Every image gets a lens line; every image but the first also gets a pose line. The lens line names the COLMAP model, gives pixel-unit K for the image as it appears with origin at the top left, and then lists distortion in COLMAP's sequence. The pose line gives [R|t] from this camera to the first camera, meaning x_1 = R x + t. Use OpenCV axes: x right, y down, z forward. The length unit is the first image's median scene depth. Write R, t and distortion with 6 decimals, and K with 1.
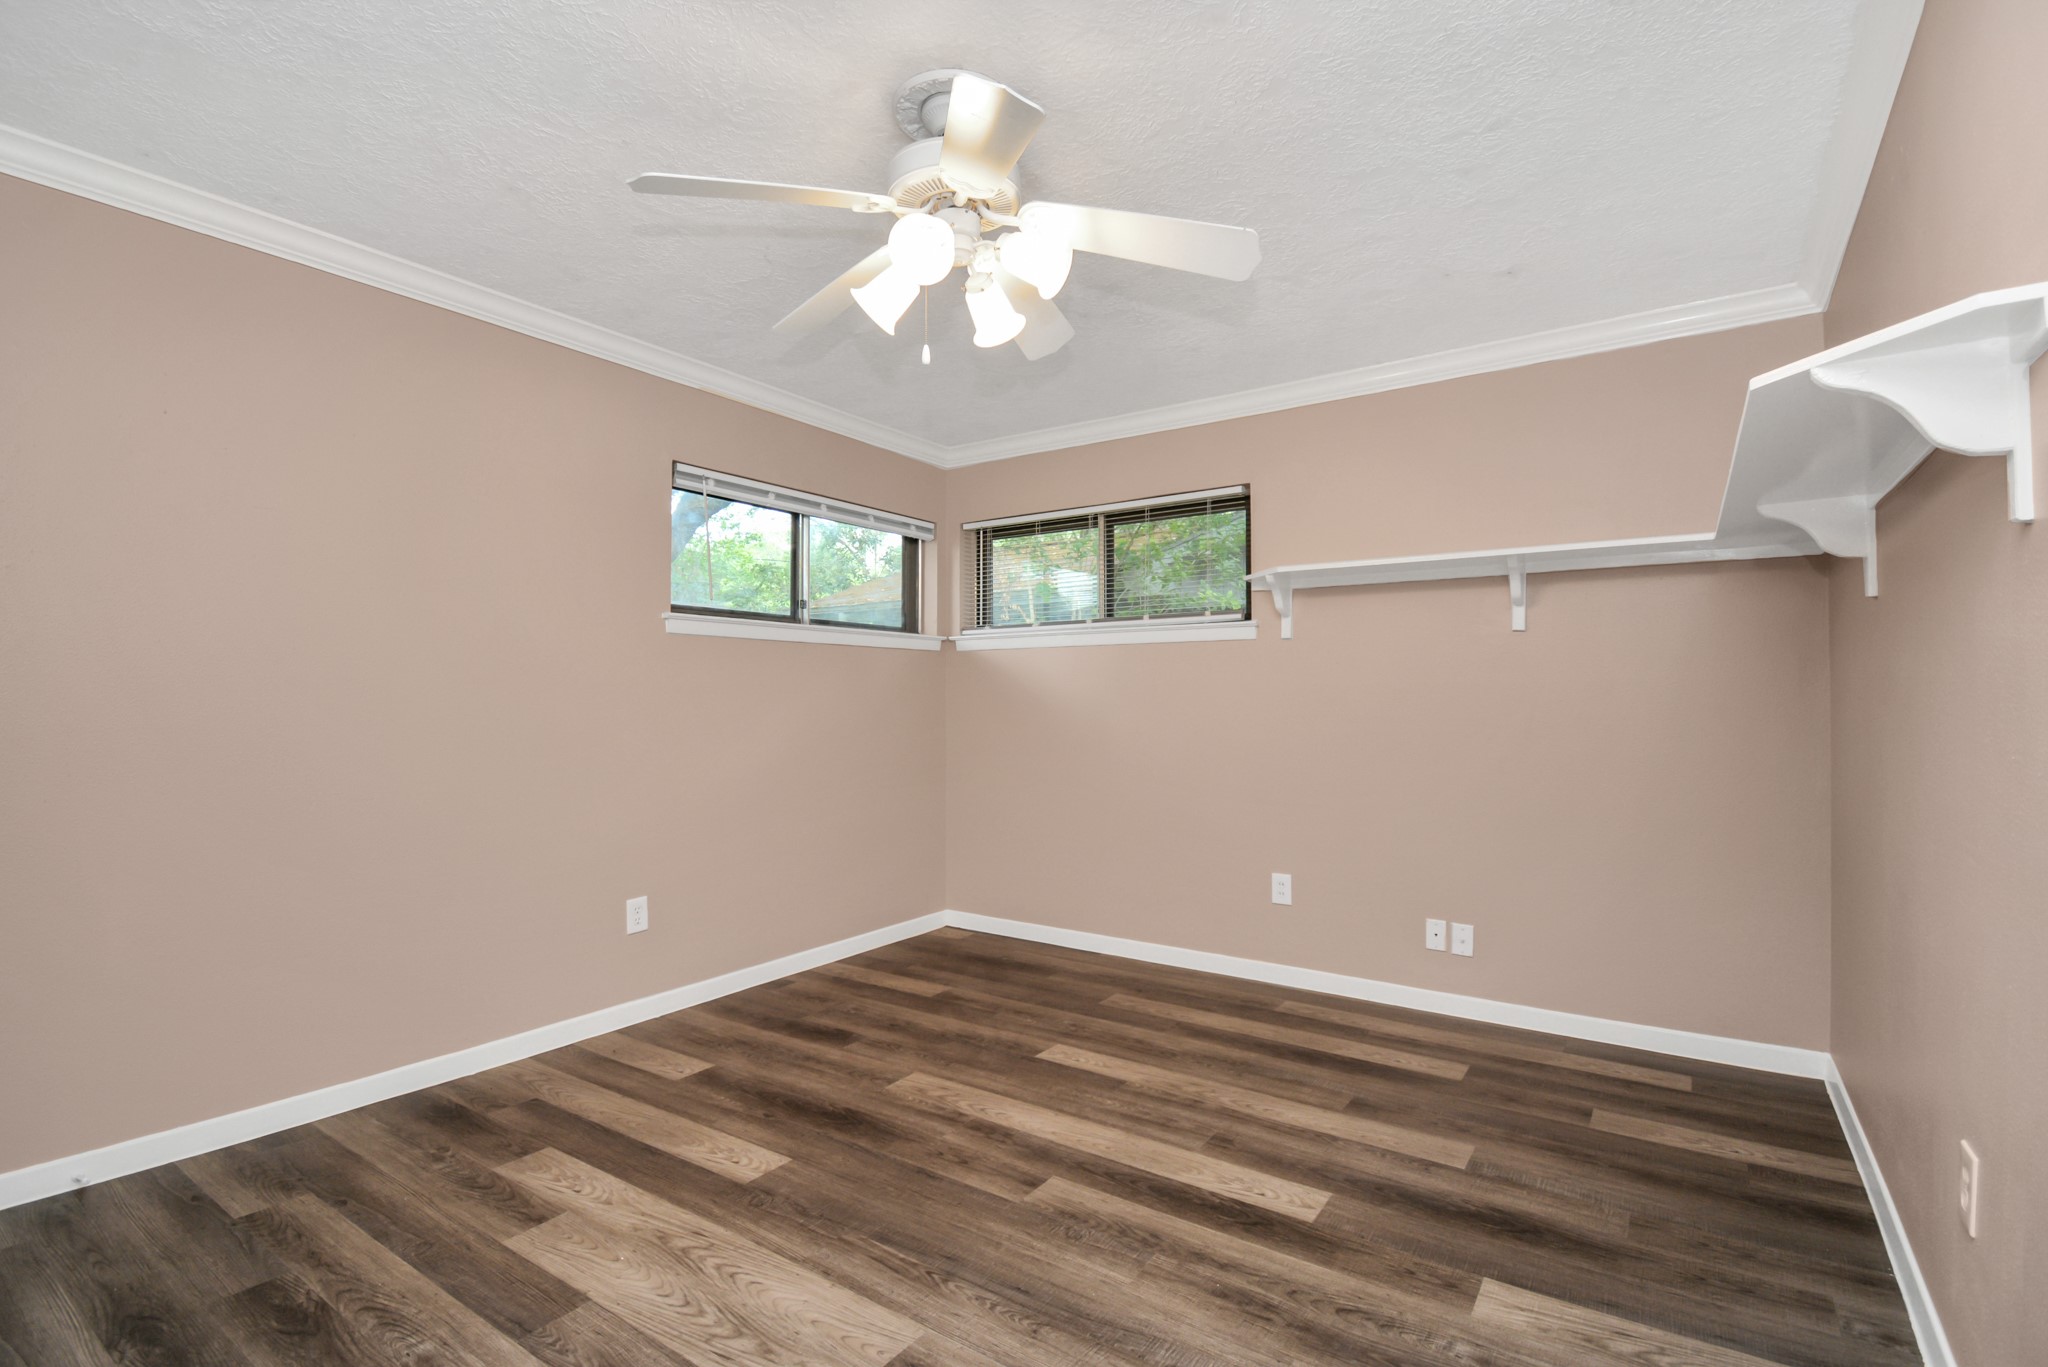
lens RADIAL K [[956.1, 0, 1036.4], [0, 956.1, 689.1], [0, 0, 1]] dist [0.025612, -0.029314]
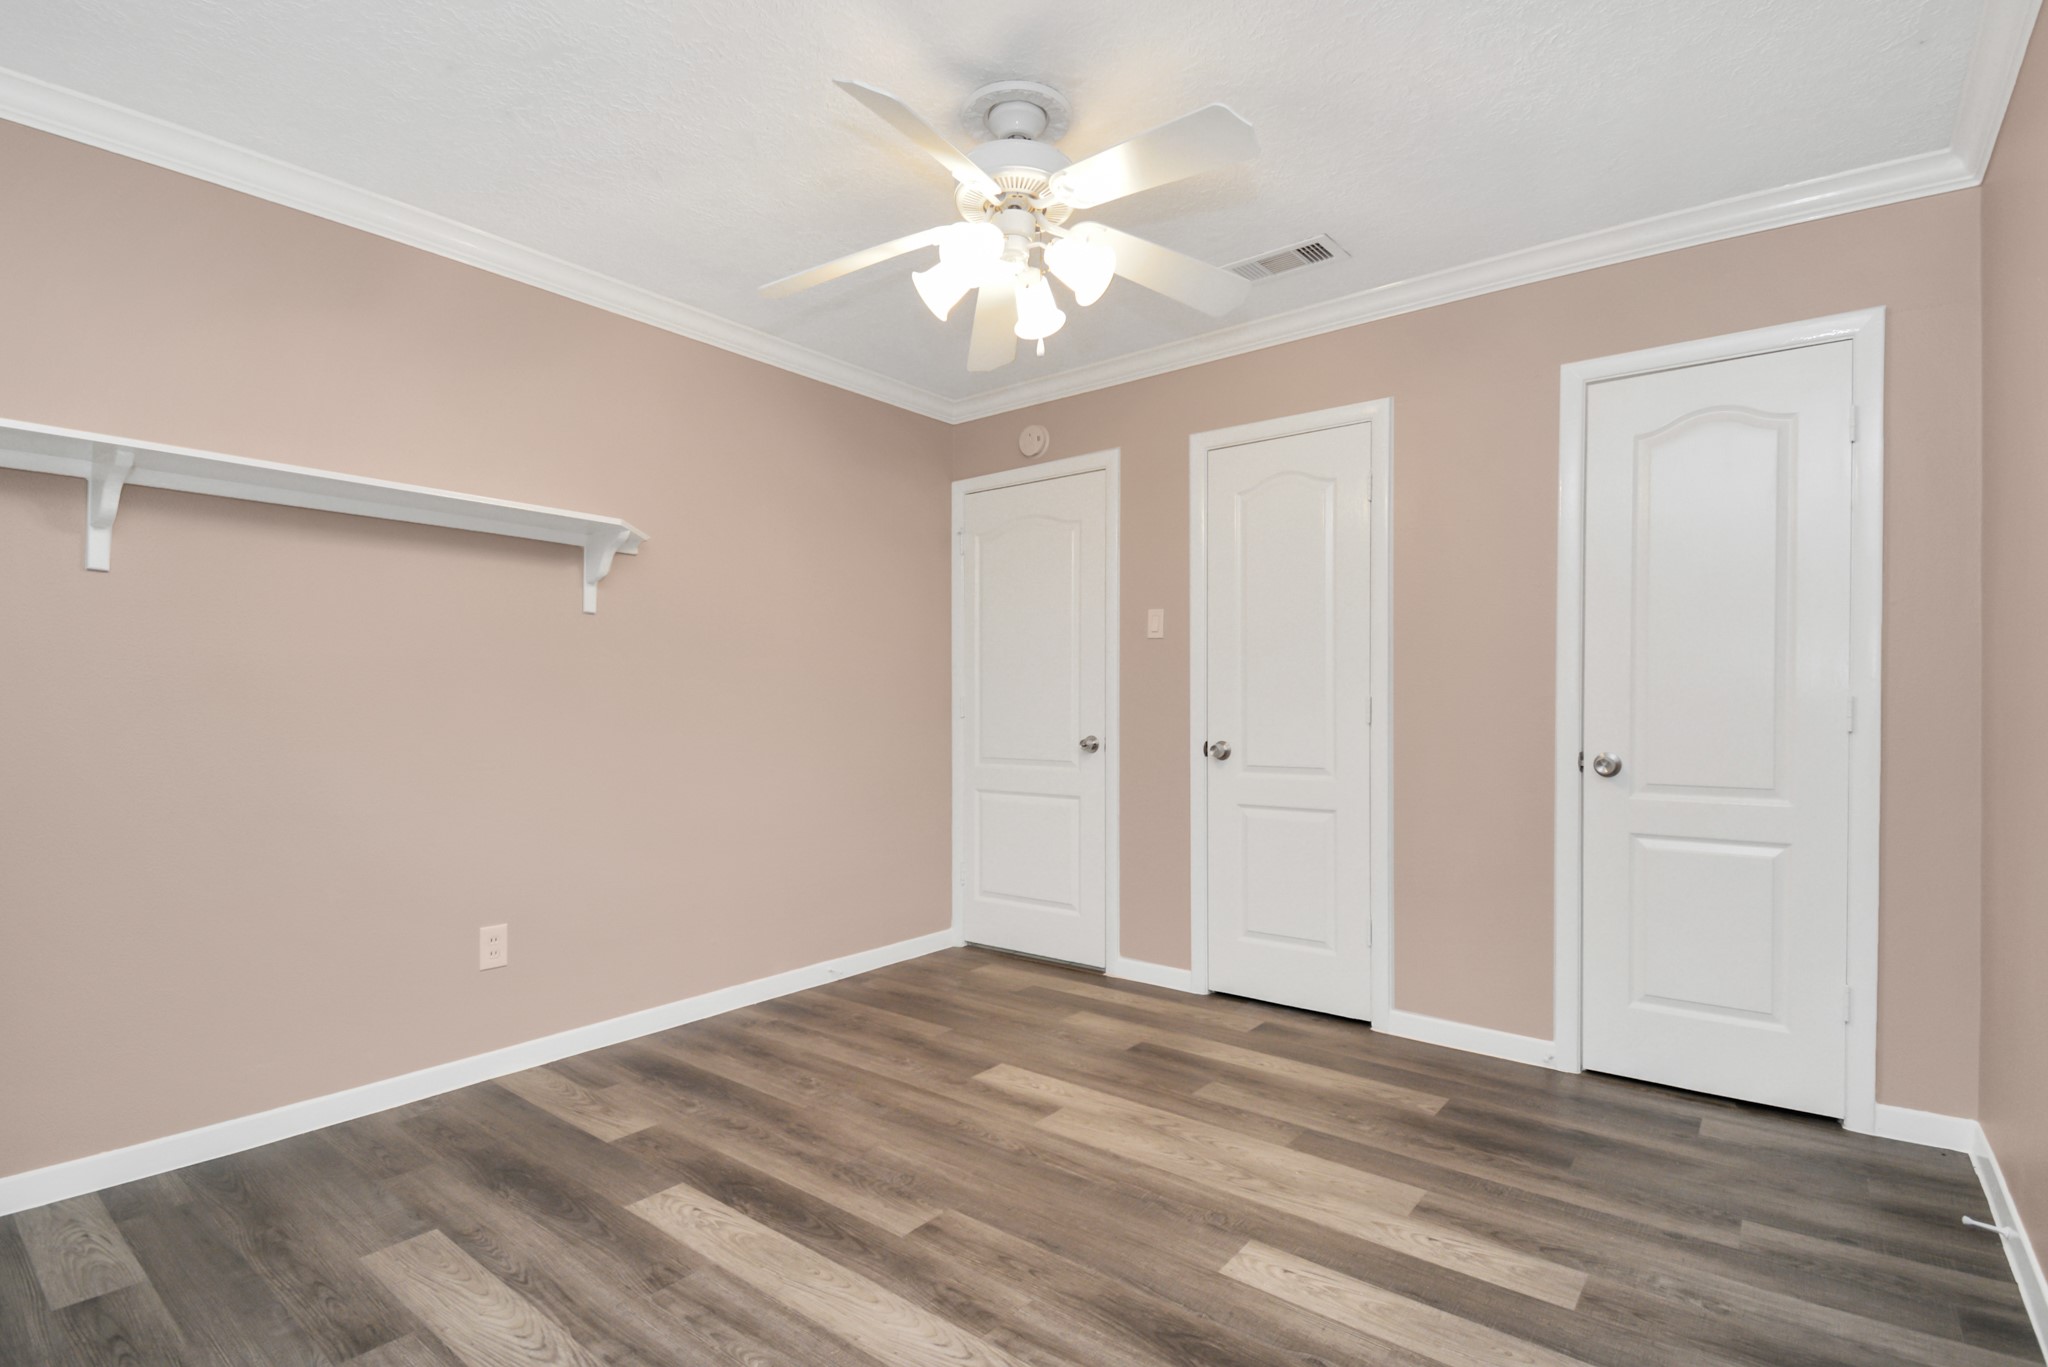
lens RADIAL K [[956.1, 0, 1036.4], [0, 956.1, 689.1], [0, 0, 1]] dist [0.025612, -0.029314]
pose [[-0.998231, 0.003492, 0.059356, -0.162858], [0.001409, 0.999383, -0.035109, 0.038857], [-0.059442, -0.034963, -0.997619, 1.937812]]
